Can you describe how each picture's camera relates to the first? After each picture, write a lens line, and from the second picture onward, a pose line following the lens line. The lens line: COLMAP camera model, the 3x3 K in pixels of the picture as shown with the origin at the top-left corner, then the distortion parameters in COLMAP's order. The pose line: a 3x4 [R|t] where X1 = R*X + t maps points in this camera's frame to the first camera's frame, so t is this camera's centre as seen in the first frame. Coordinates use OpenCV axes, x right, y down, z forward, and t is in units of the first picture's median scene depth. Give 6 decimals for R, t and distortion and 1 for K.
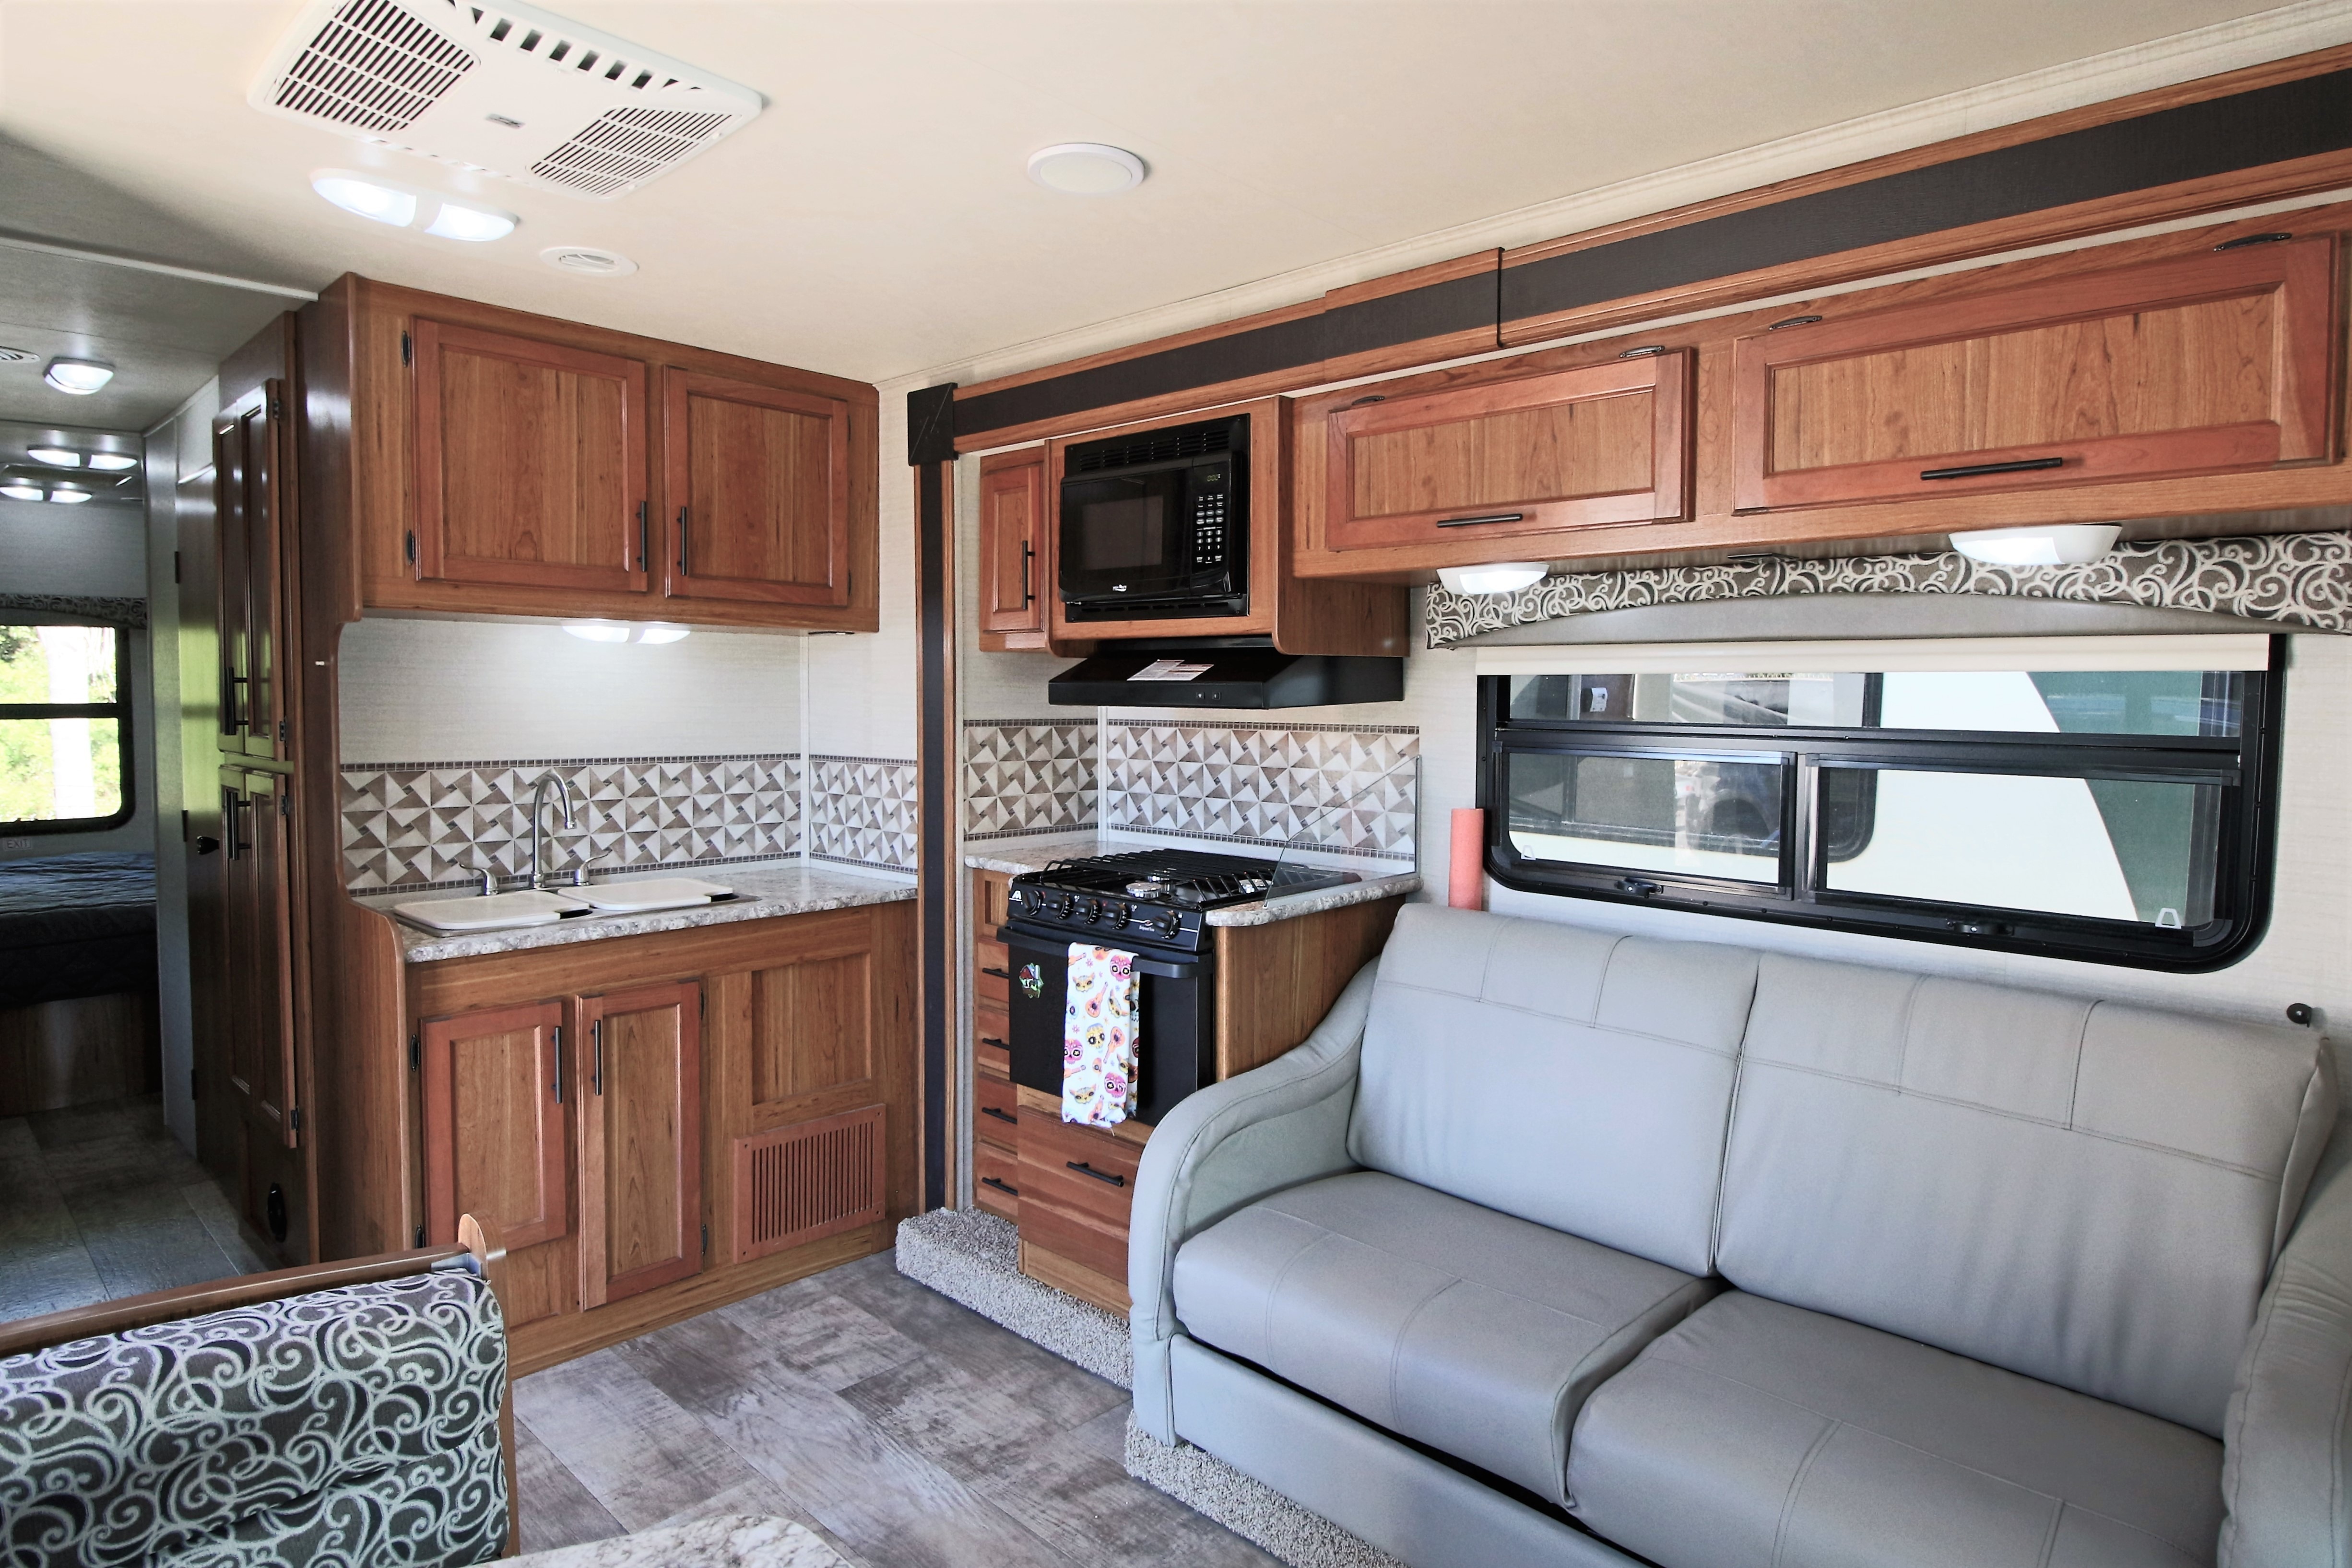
lens RADIAL K [[1293.5, 0, 1178.6], [0, 1293.5, 757.2], [0, 0, 1]] dist [0.004391, -0.013108]
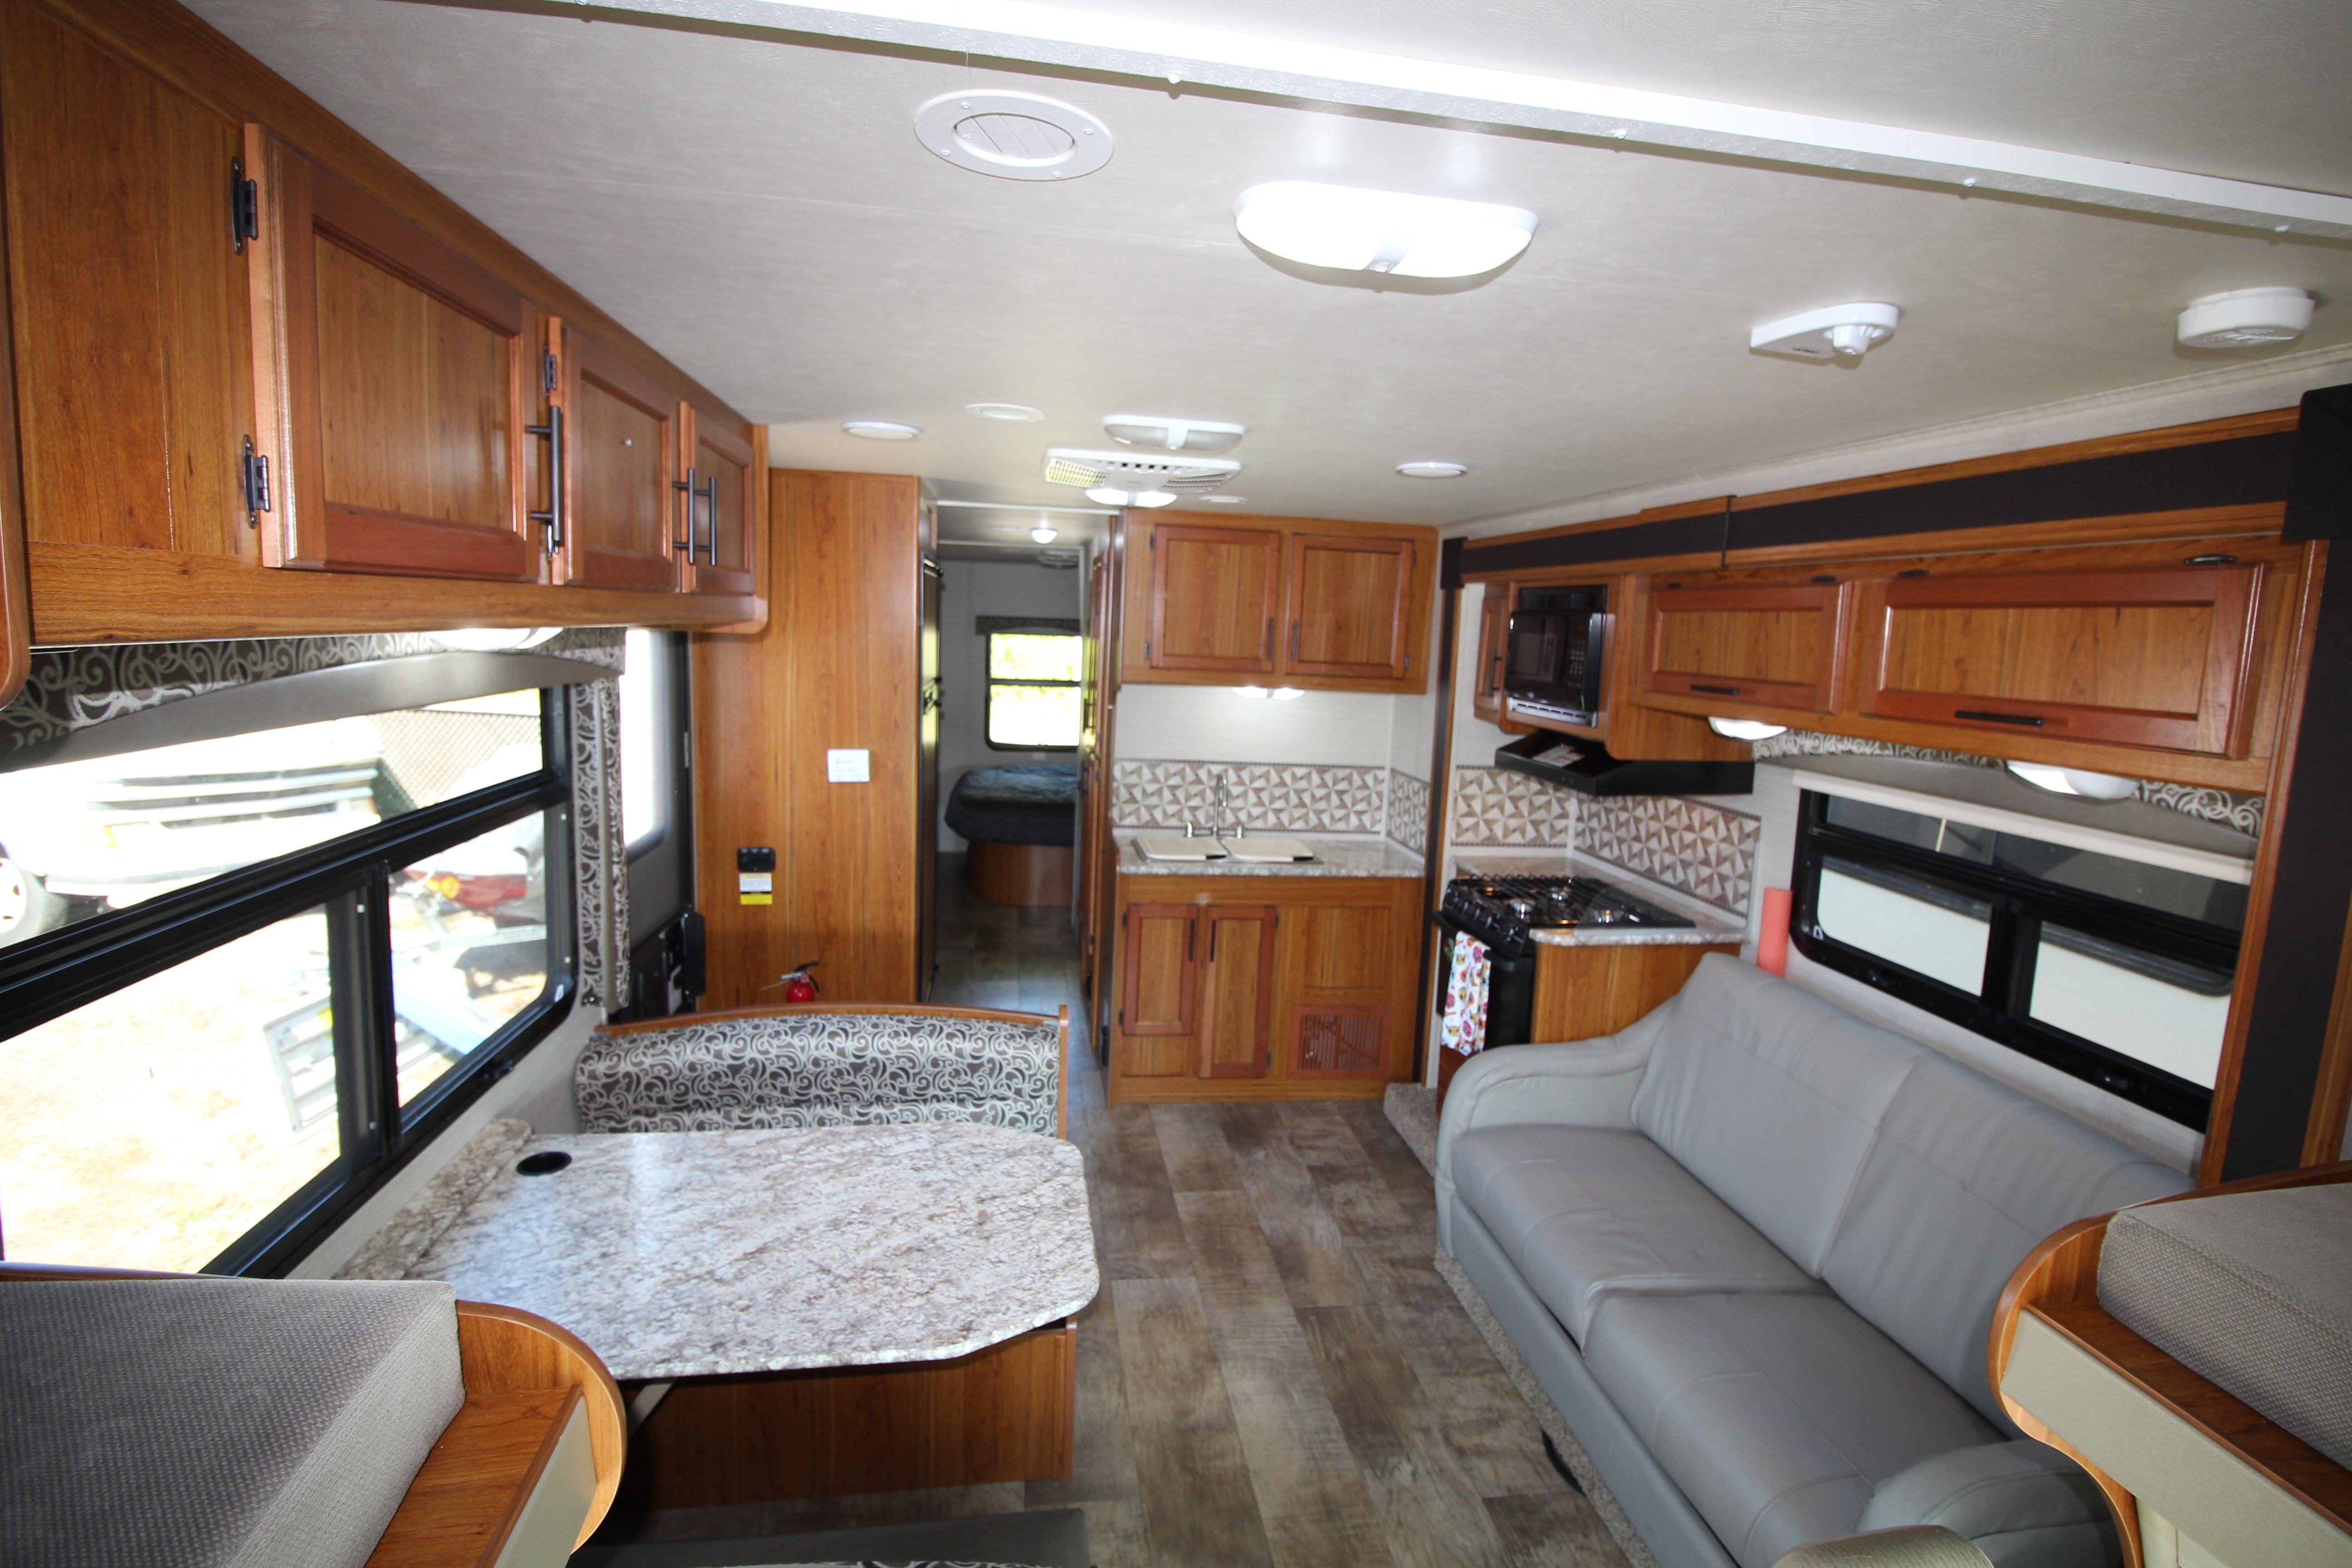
lens RADIAL K [[1091.2, 0, 1183.8], [0, 1091.2, 765.8], [0, 0, 1]] dist [0.002819, -0.016963]
pose [[0.788331, 0.106405, -0.605980, 0.410257], [-0.069368, 0.994023, 0.084300, -0.133244], [0.611328, -0.024421, 0.791000, -0.204440]]
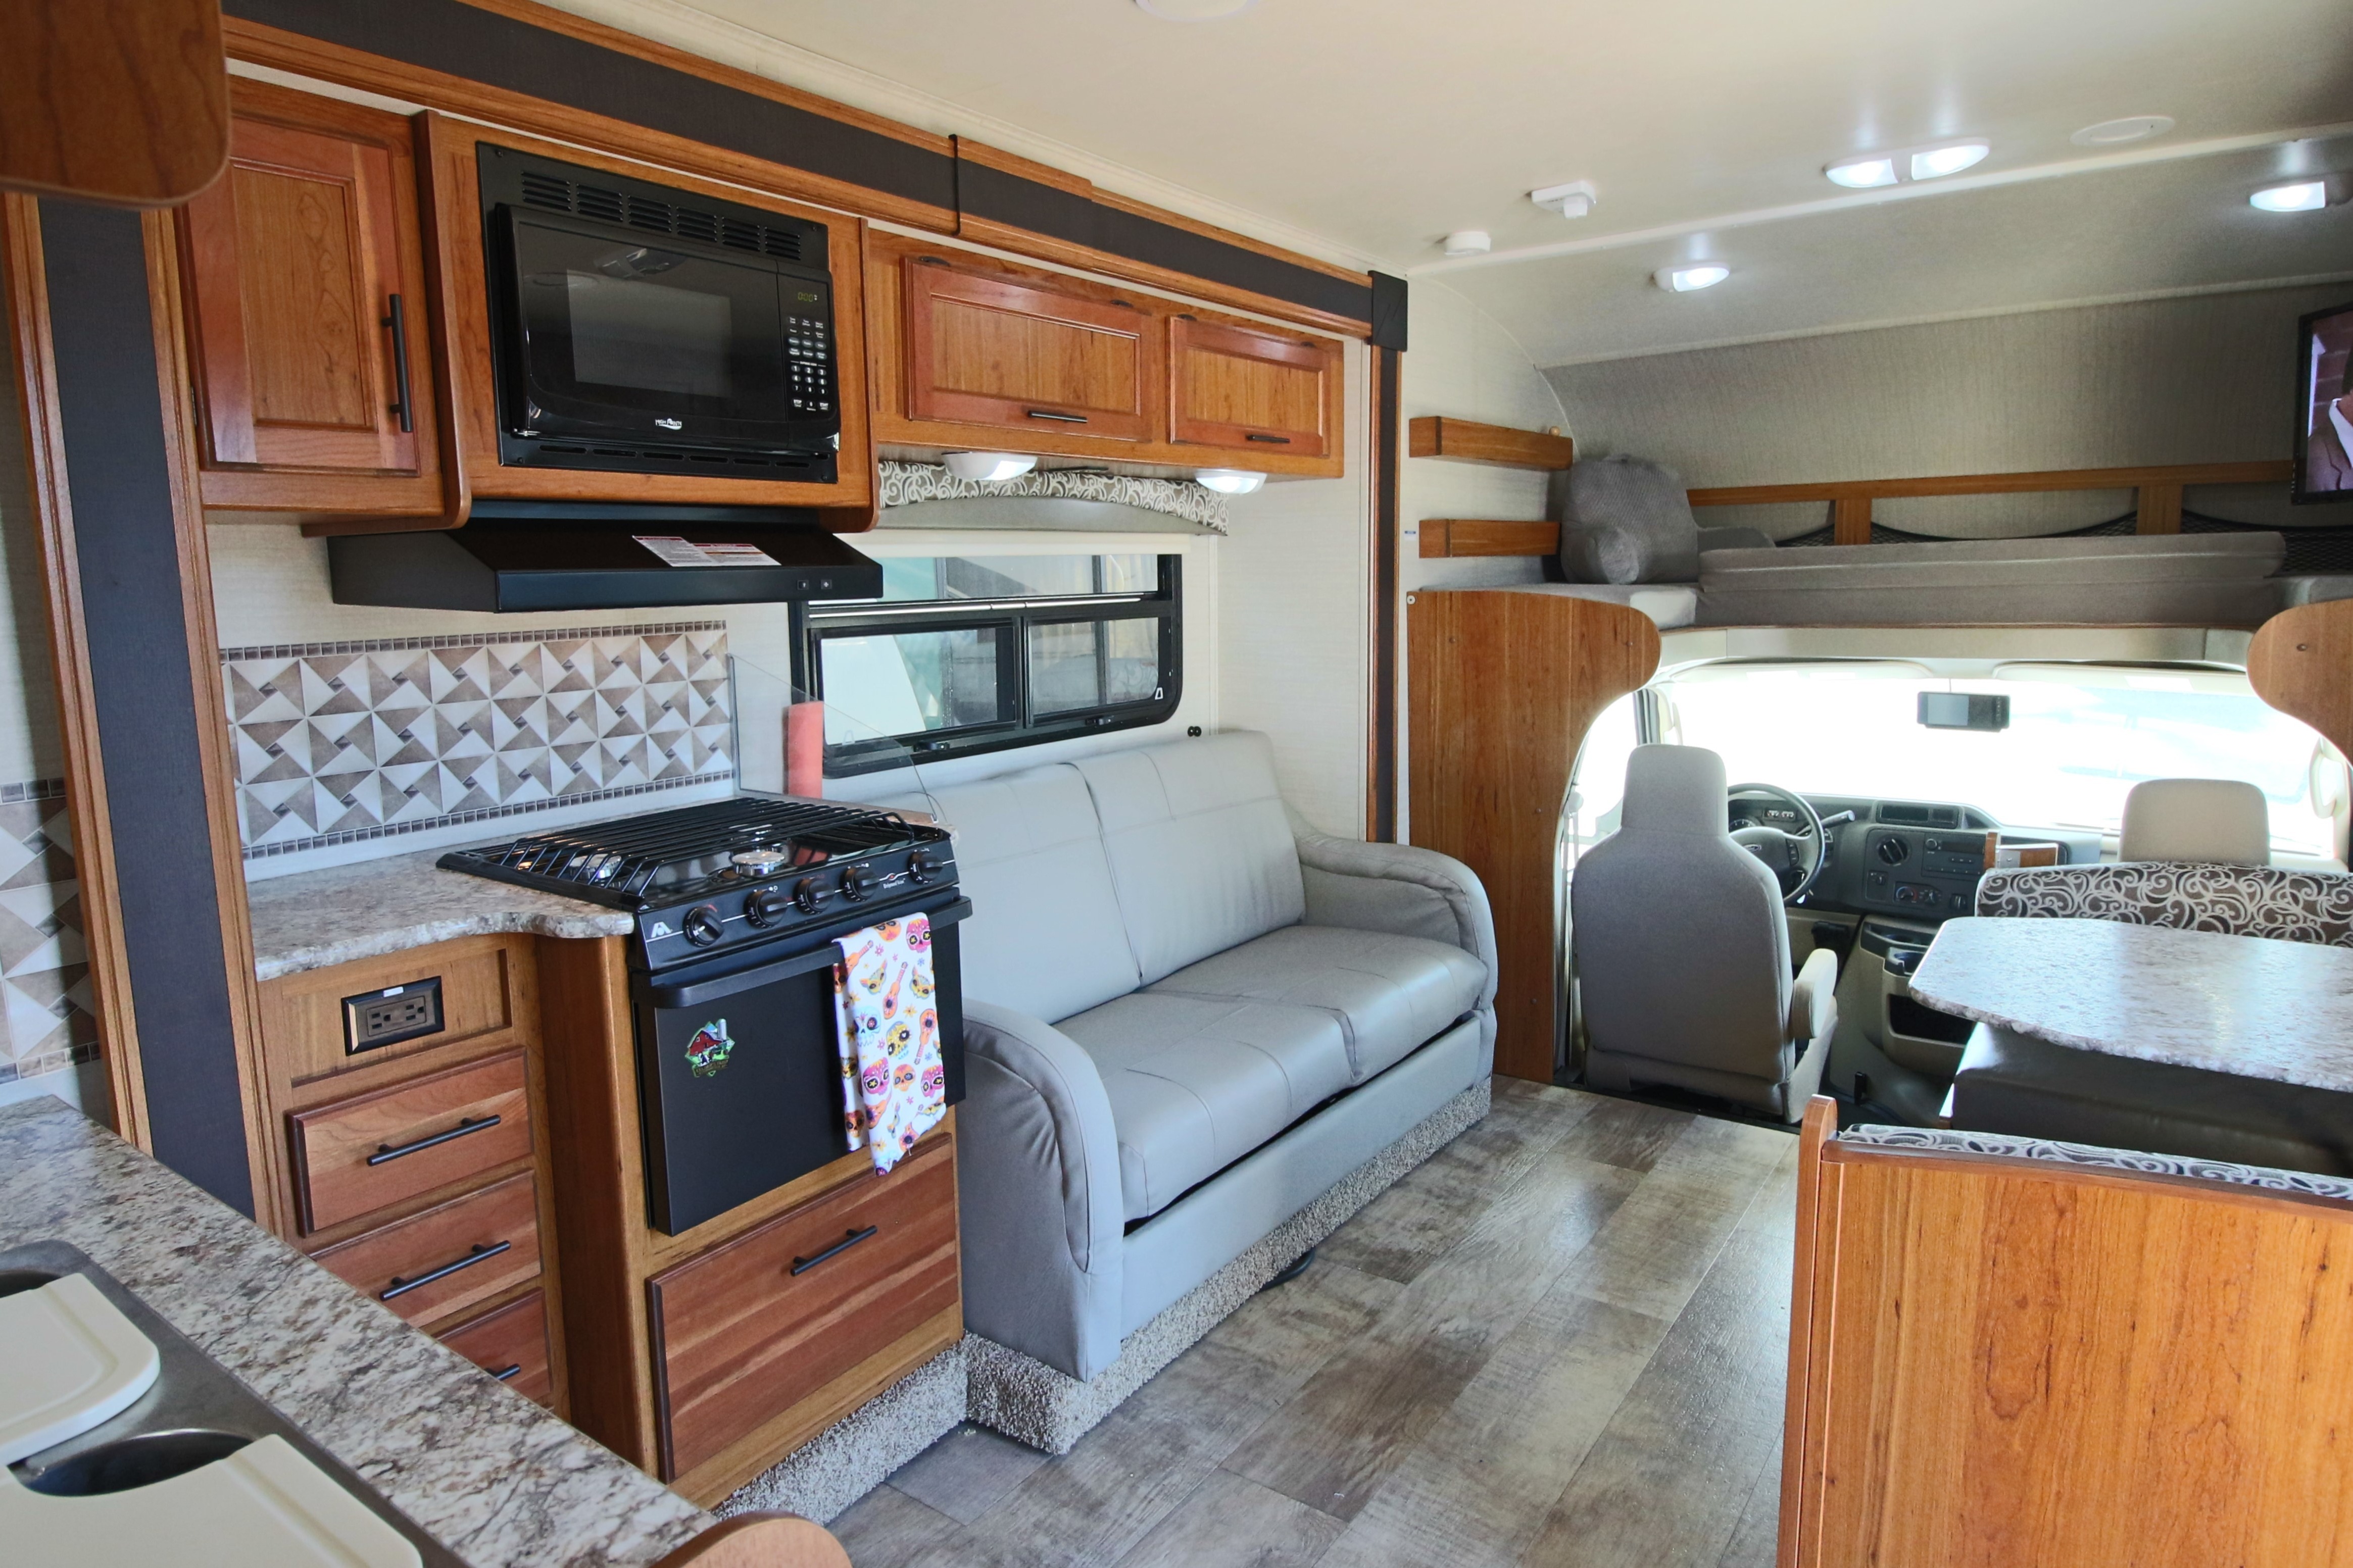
lens RADIAL K [[1365.6, 0, 1183.2], [0, 1365.6, 755.2], [0, 0, 1]] dist [-0.004681, -0.002292]
pose [[-0.131414, -0.139393, 0.981478, -0.807775], [0.072671, 0.986046, 0.149772, -0.052532], [-0.988660, 0.091008, -0.119450, 0.877215]]
